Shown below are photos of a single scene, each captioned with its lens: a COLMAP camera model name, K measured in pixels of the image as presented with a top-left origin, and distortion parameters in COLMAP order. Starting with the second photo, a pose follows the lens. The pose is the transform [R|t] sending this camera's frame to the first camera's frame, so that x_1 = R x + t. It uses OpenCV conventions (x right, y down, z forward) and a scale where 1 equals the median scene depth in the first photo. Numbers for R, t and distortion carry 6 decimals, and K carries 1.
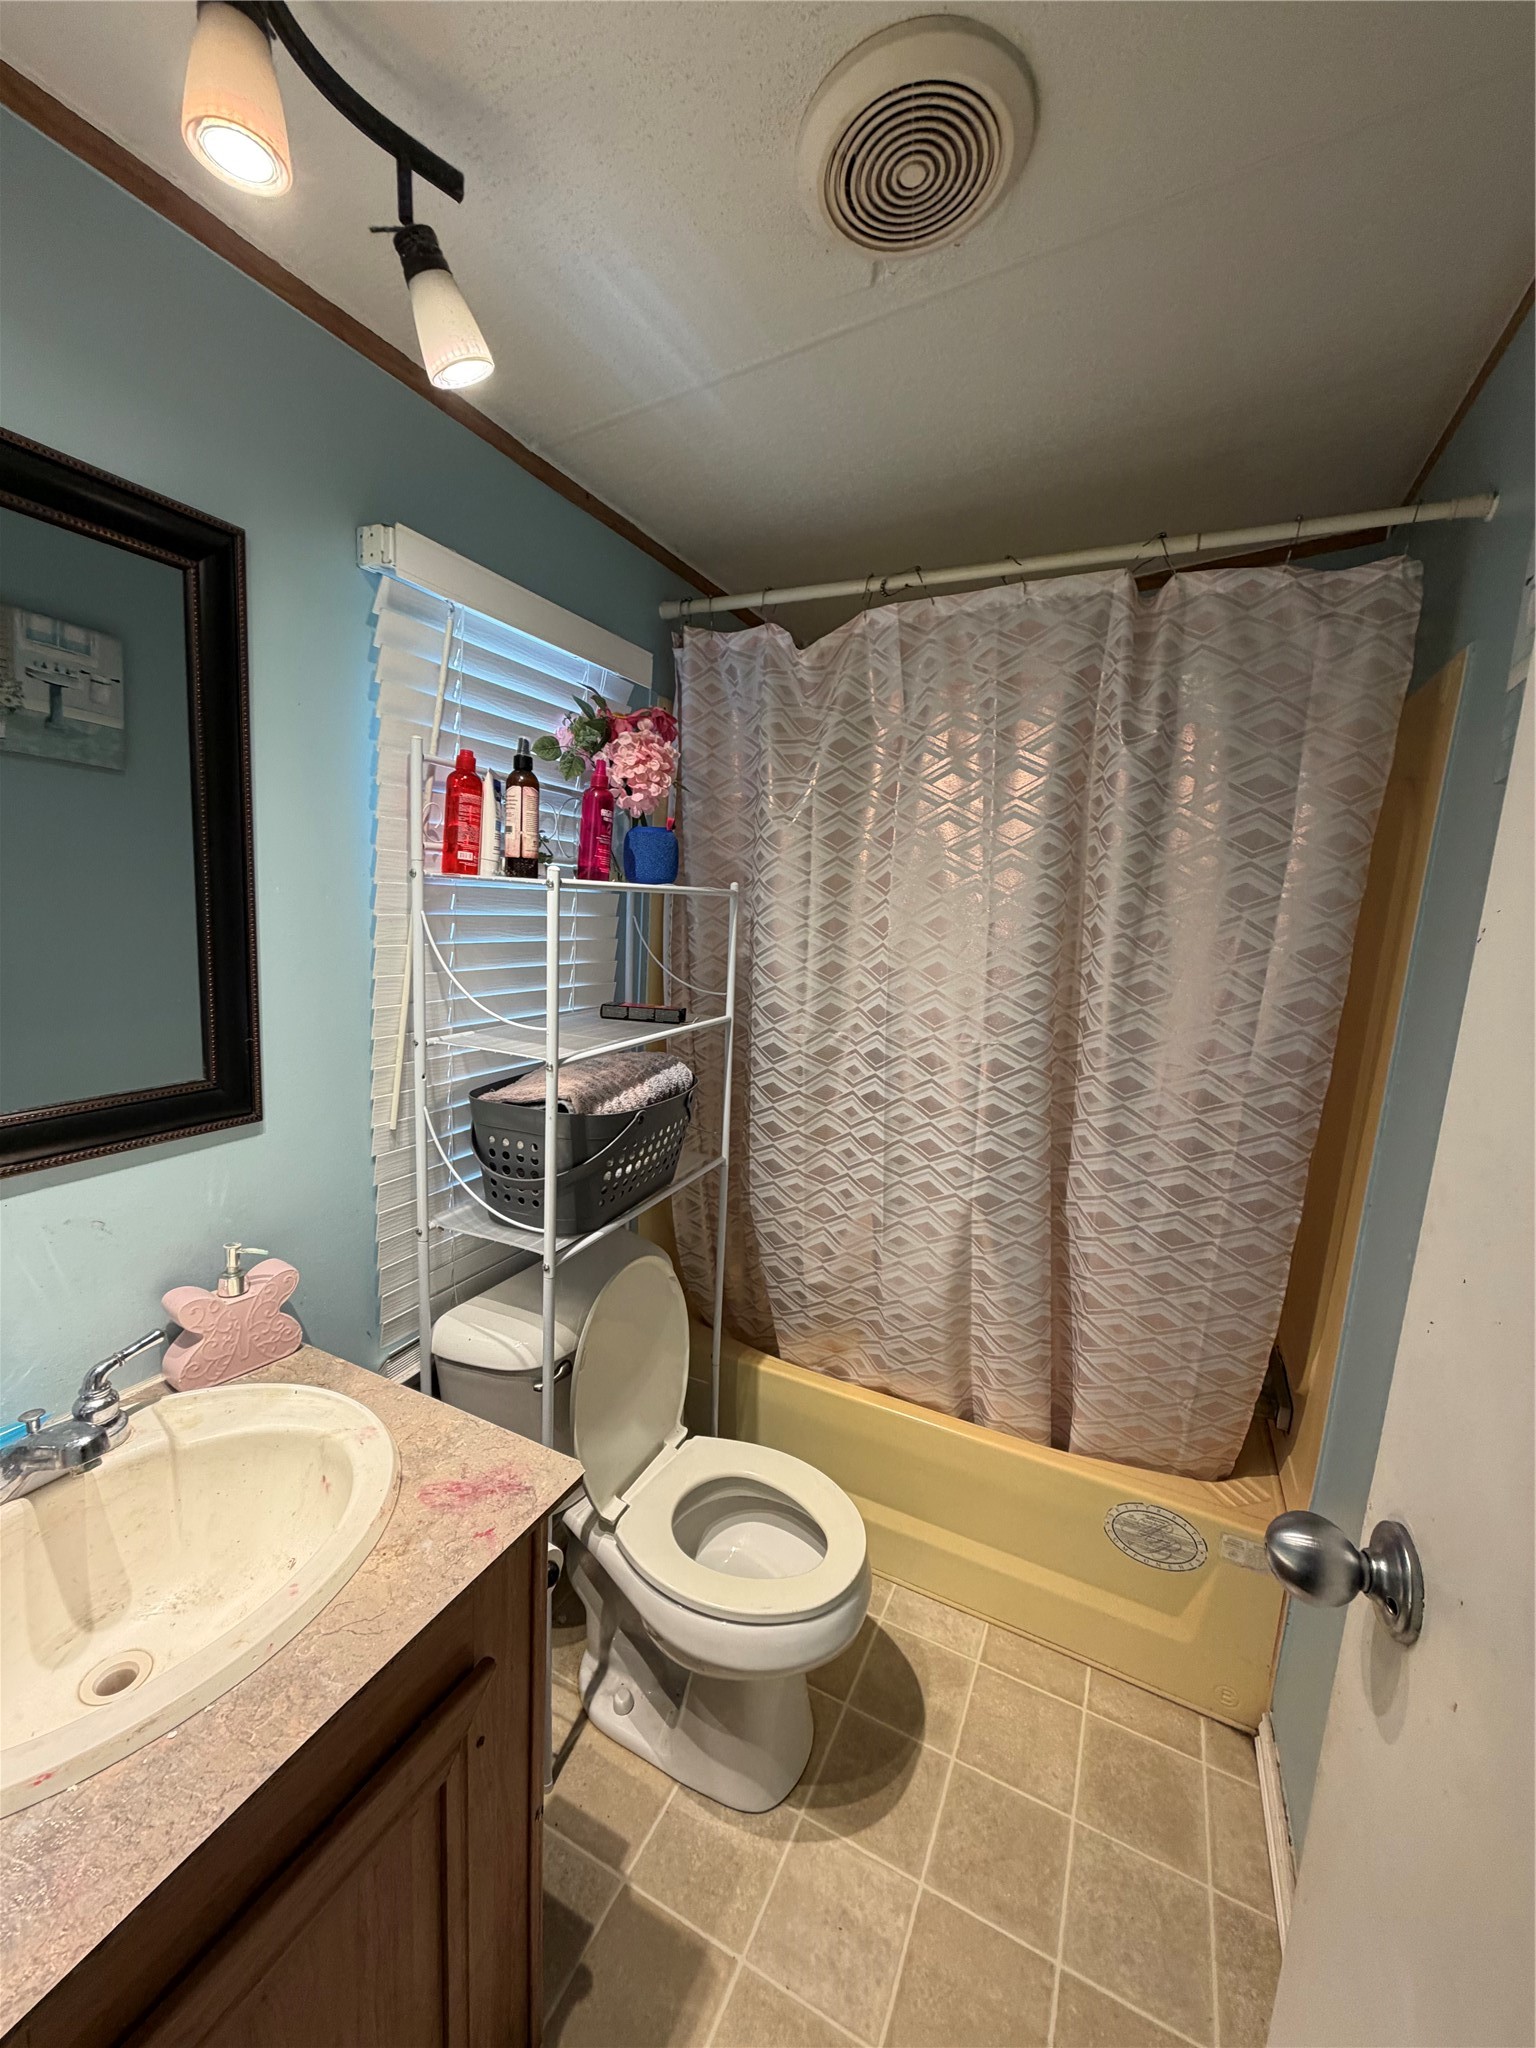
lens RADIAL K [[814.0, 0, 762.7], [0, 814.0, 1023.3], [0, 0, 1]] dist [-0.000156, -0.000396]
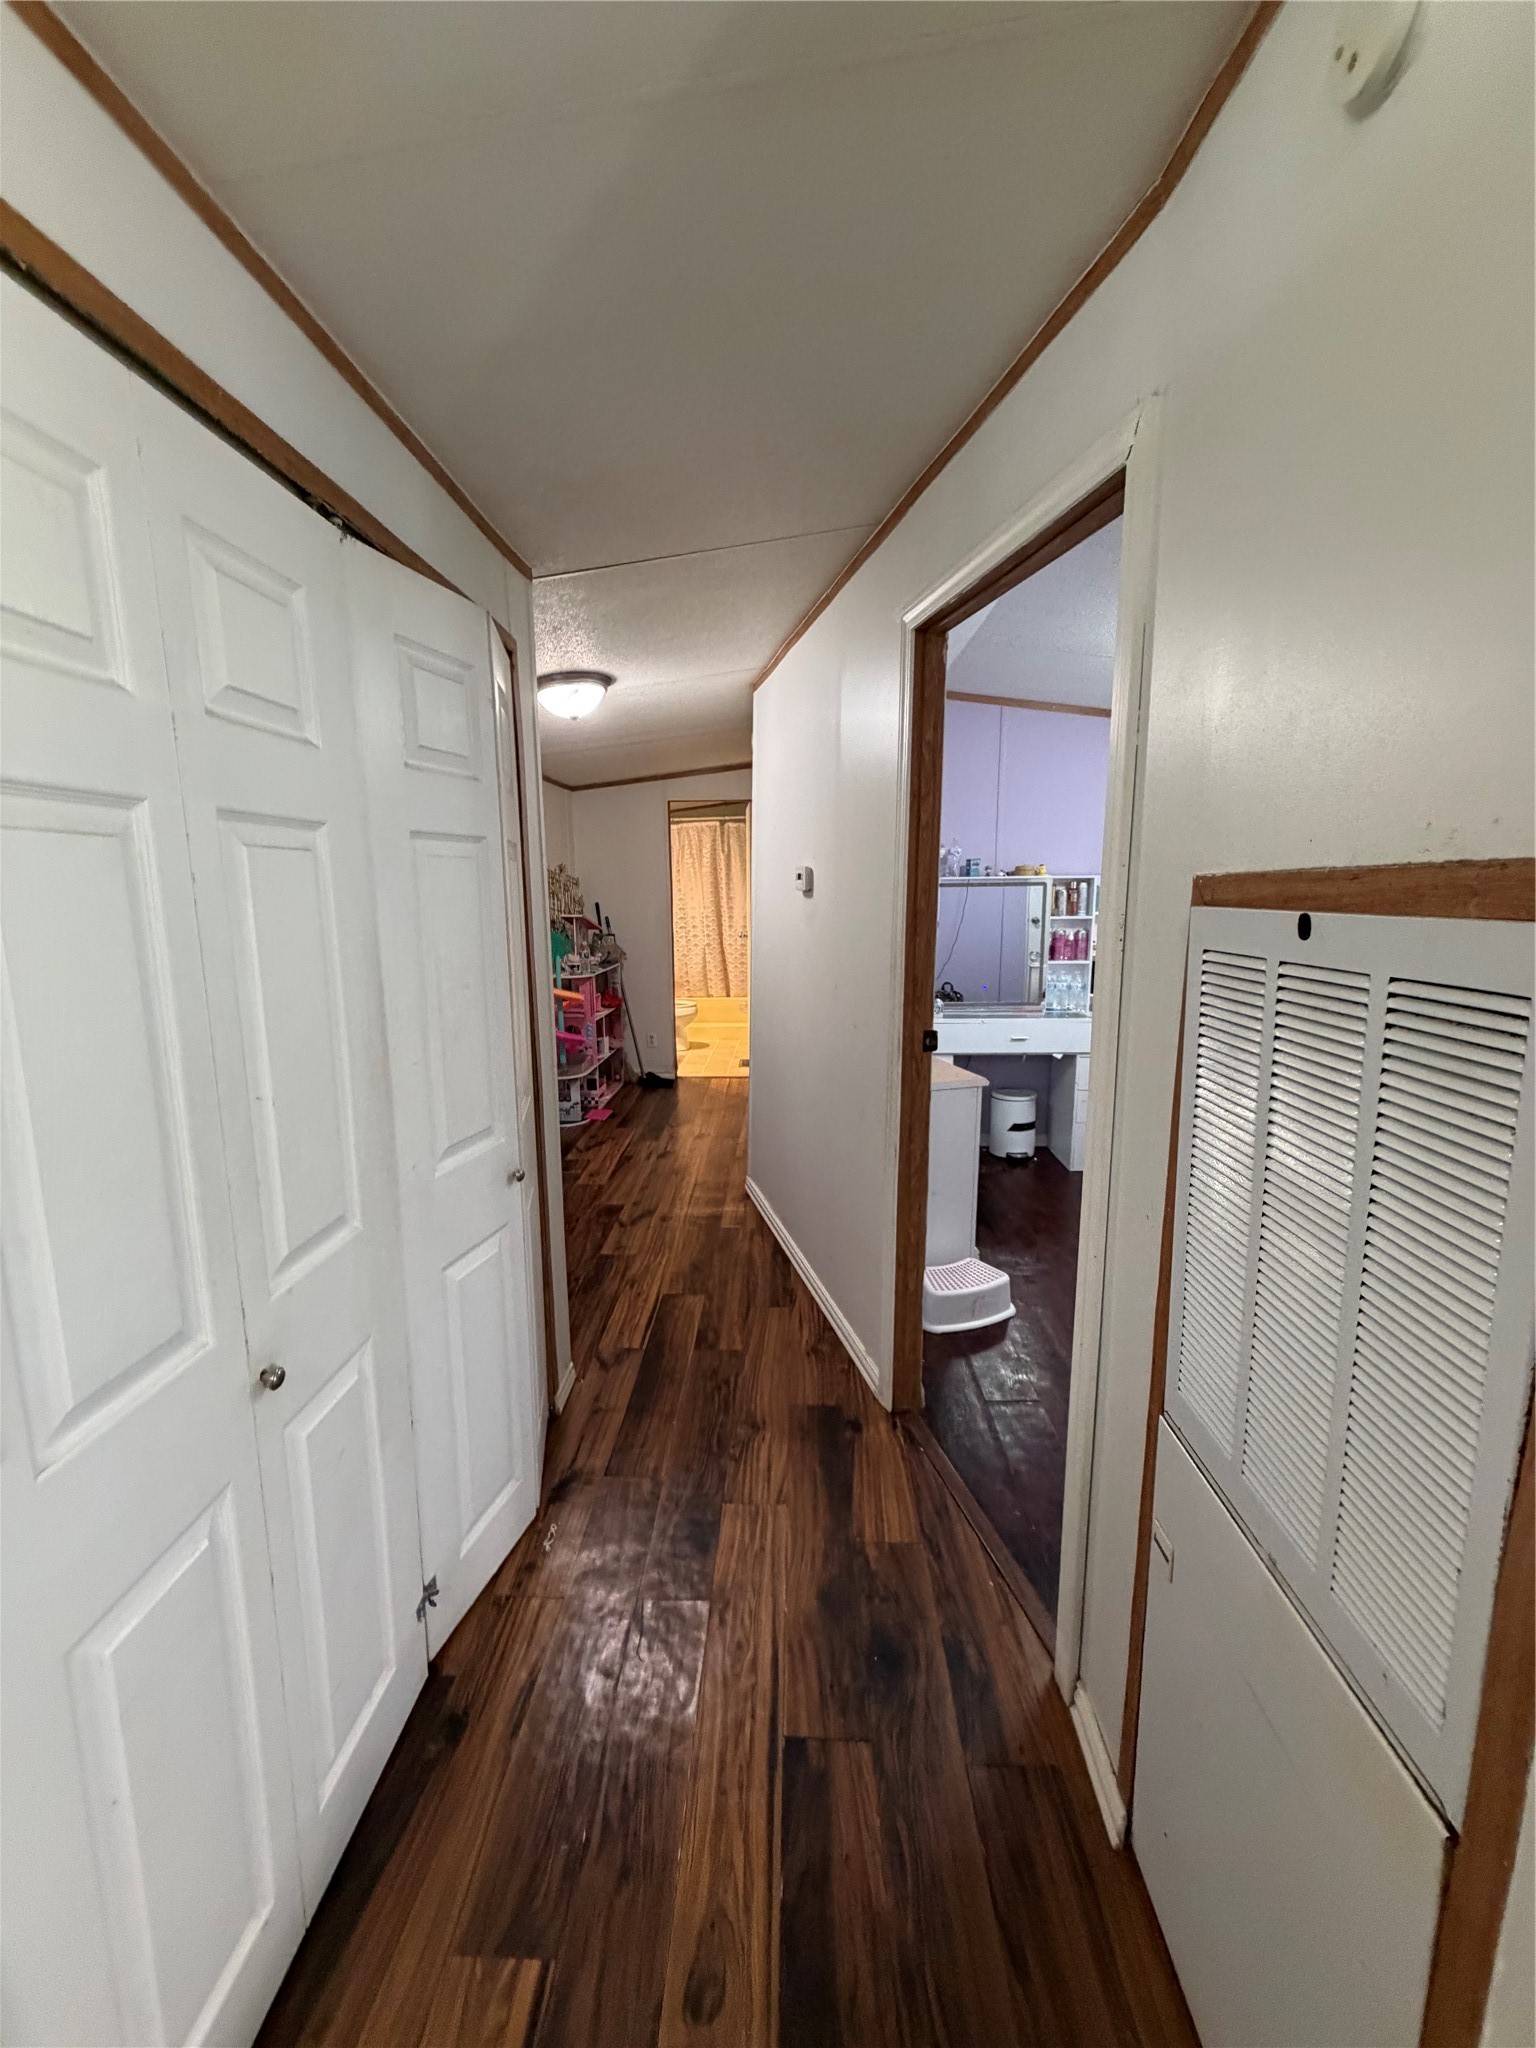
lens RADIAL K [[814.0, 0, 775.2], [0, 814.0, 1013.9], [0, 0, 1]] dist [-0.000156, -0.000396]
pose [[0.904751, -0.127408, 0.406439, -1.443292], [0.122610, 0.991729, 0.037945, 0.510942], [-0.407912, 0.015503, 0.912890, -3.735678]]
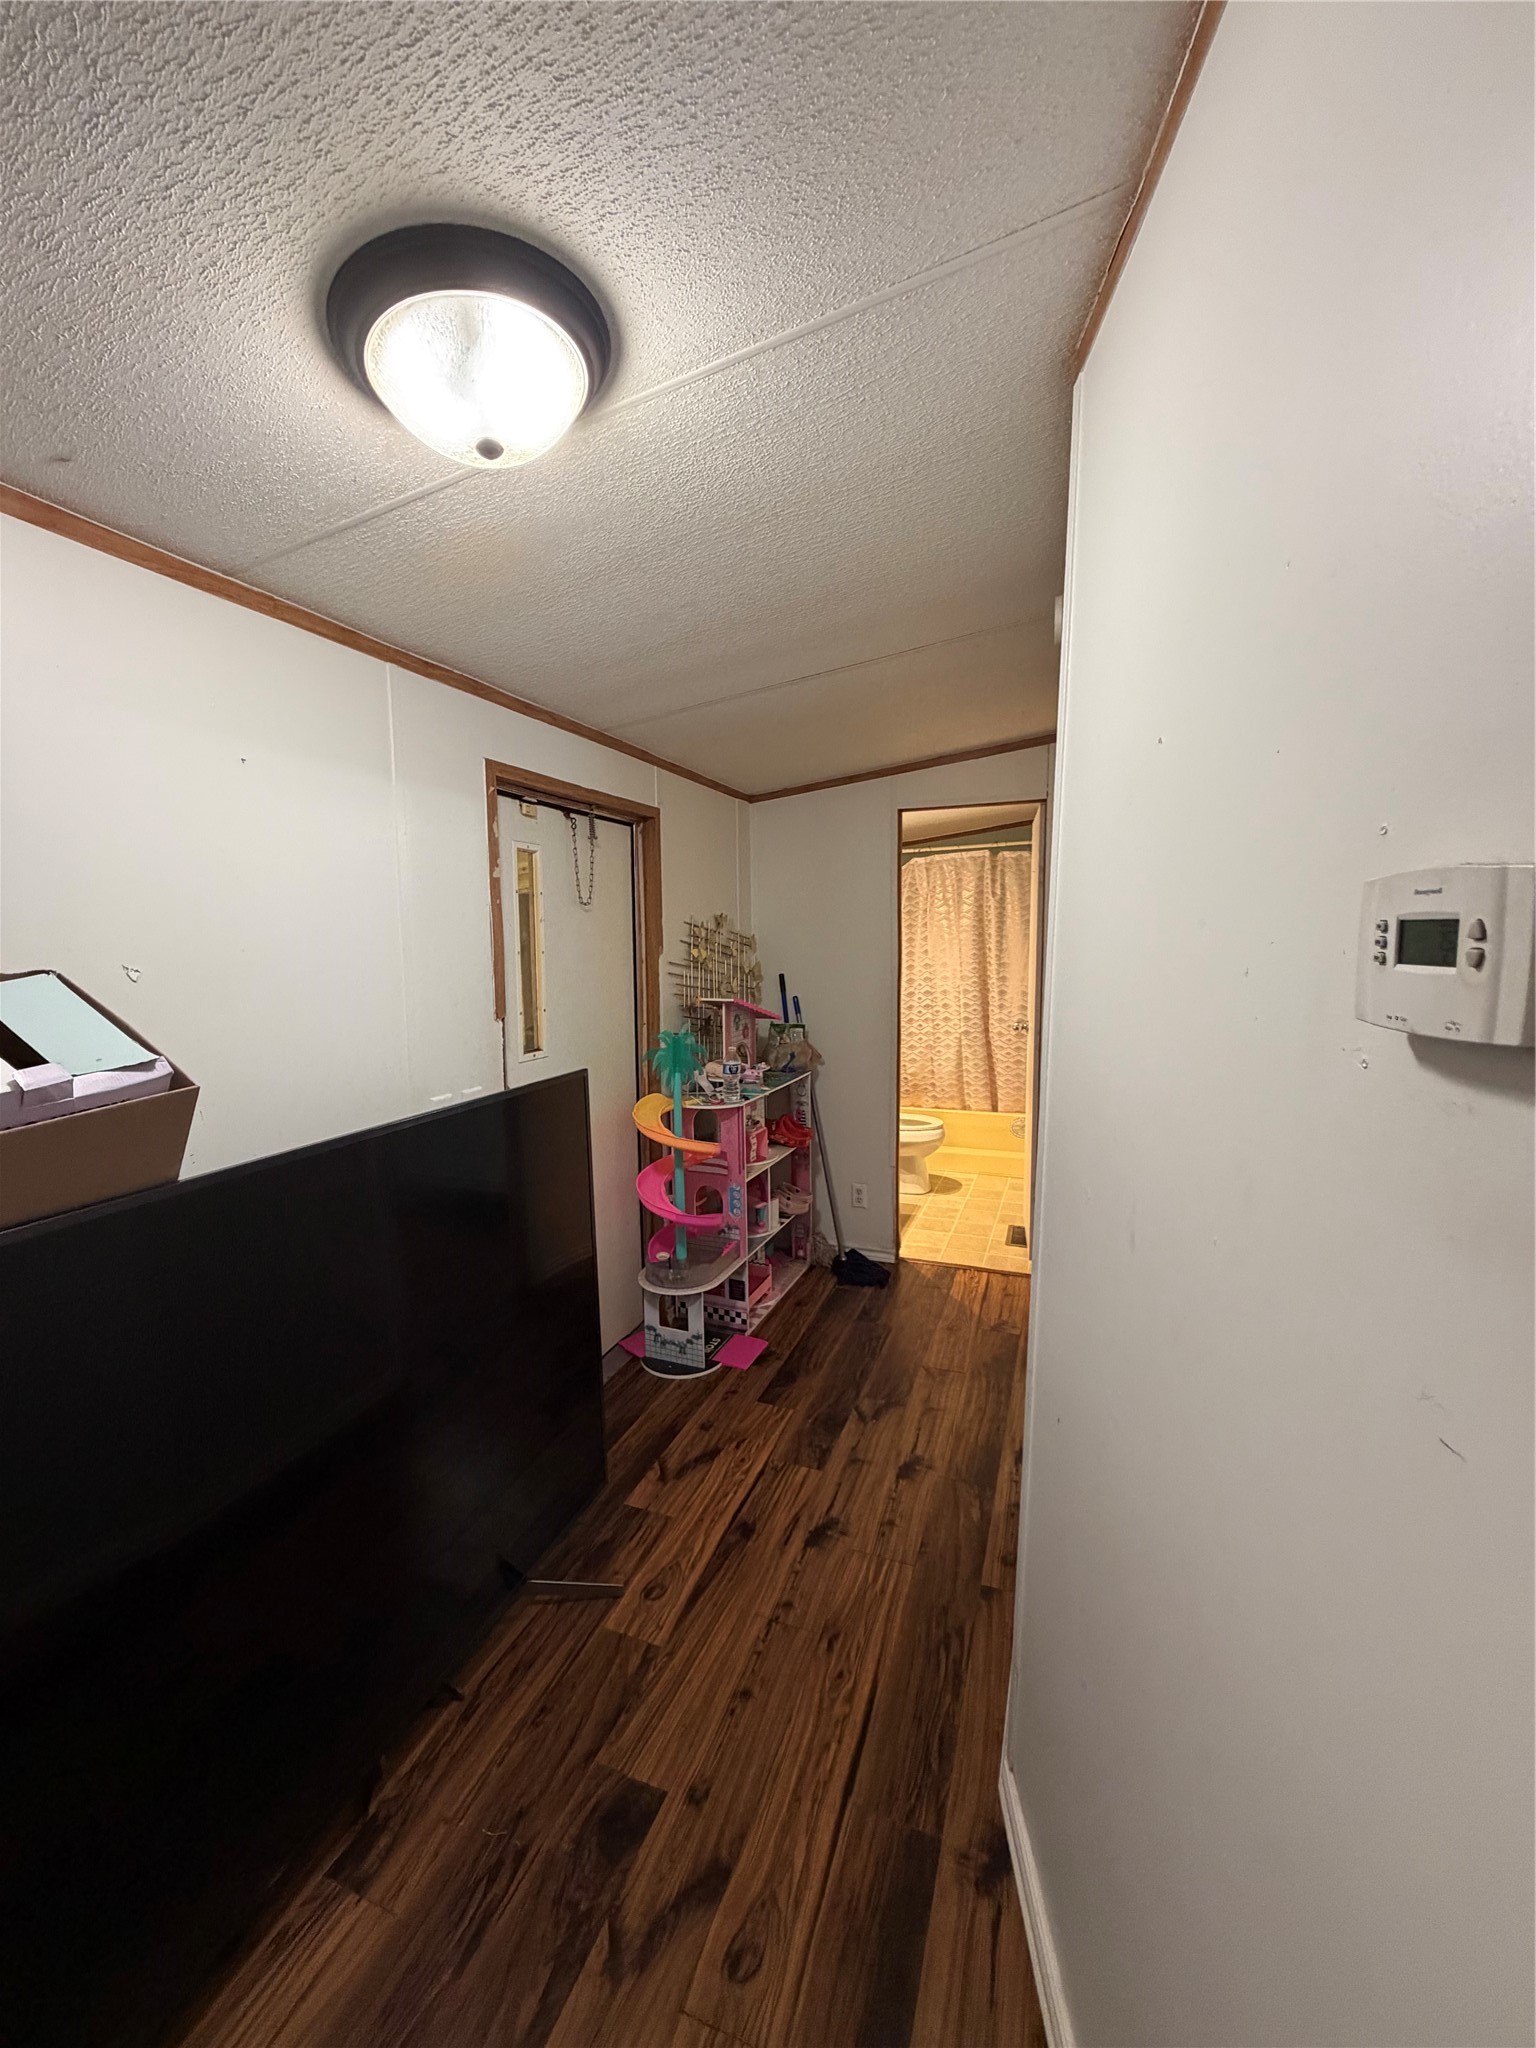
lens RADIAL K [[814.0, 0, 758.8], [0, 814.0, 1022.4], [0, 0, 1]] dist [-0.000156, -0.000396]
pose [[0.994304, -0.074426, 0.076287, -0.826357], [0.078685, 0.995412, -0.054431, 0.299436], [-0.071886, 0.060124, 0.995599, -2.279644]]
